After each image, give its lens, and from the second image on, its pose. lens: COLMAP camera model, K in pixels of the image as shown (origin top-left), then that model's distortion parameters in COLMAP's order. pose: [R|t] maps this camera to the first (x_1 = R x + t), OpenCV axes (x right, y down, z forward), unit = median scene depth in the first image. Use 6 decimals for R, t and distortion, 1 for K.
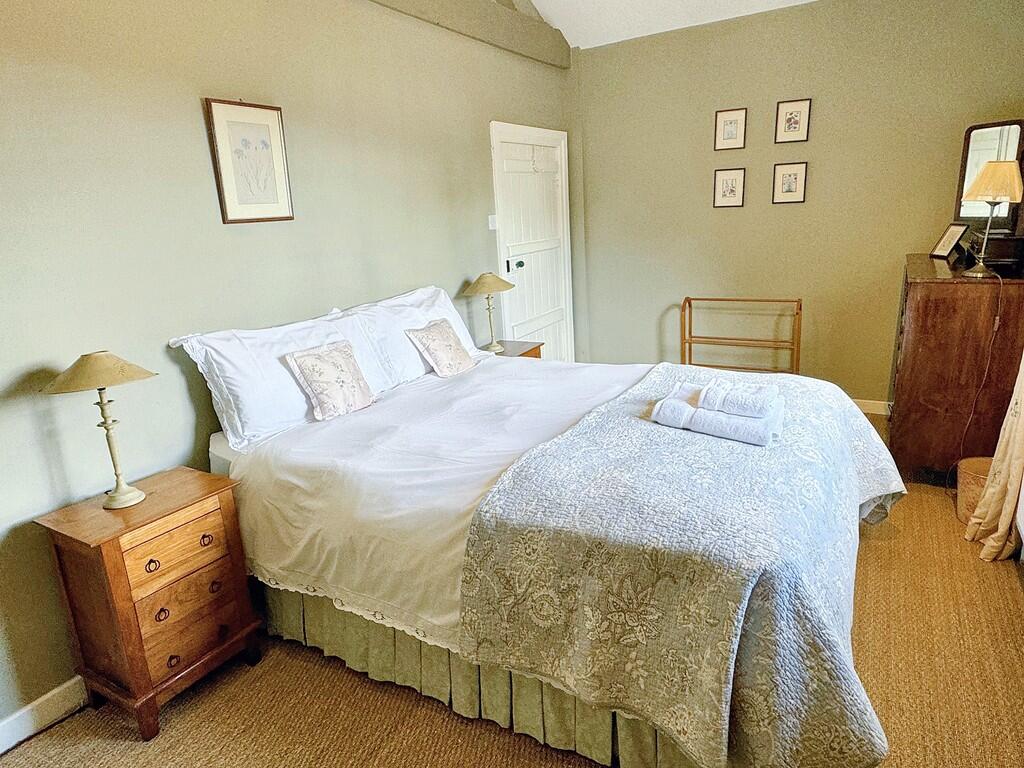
lens RADIAL K [[628.6, 0, 512.0], [0, 628.6, 384.0], [0, 0, 1]] dist [-0.001700, 0.000949]
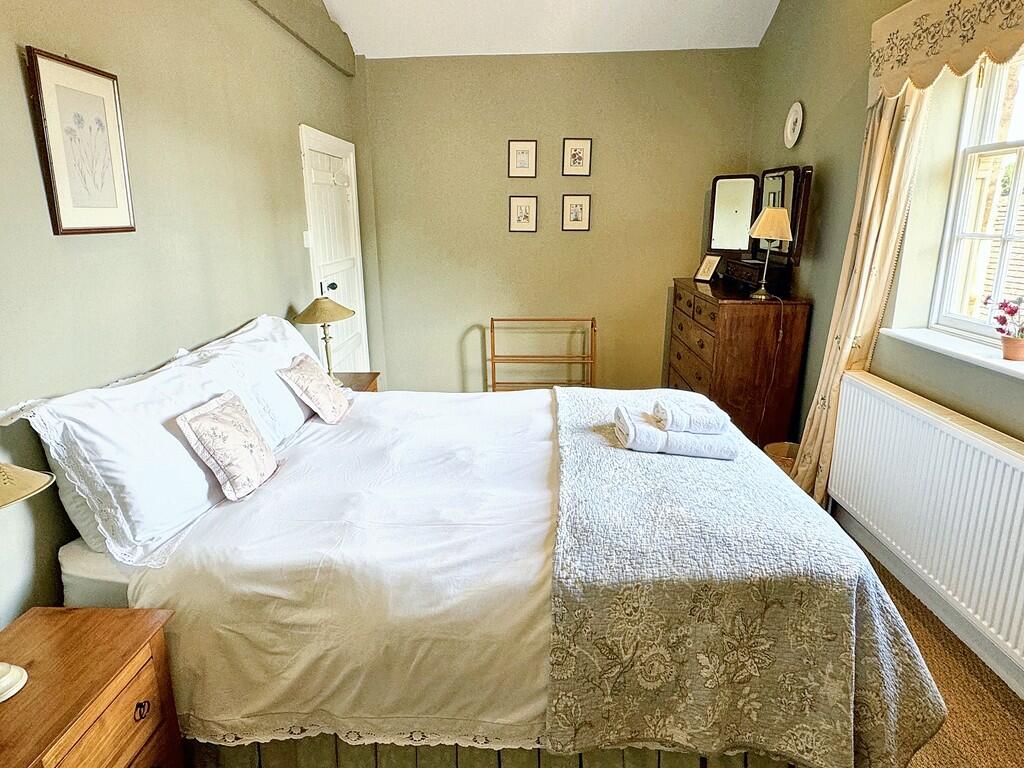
lens RADIAL K [[628.6, 0, 512.0], [0, 628.6, 384.0], [0, 0, 1]] dist [-0.001700, 0.000949]
pose [[0.877448, -0.074146, 0.473907, -0.410812], [0.085653, 0.996321, -0.002705, -0.057826], [-0.471963, 0.042965, 0.880571, 0.203158]]
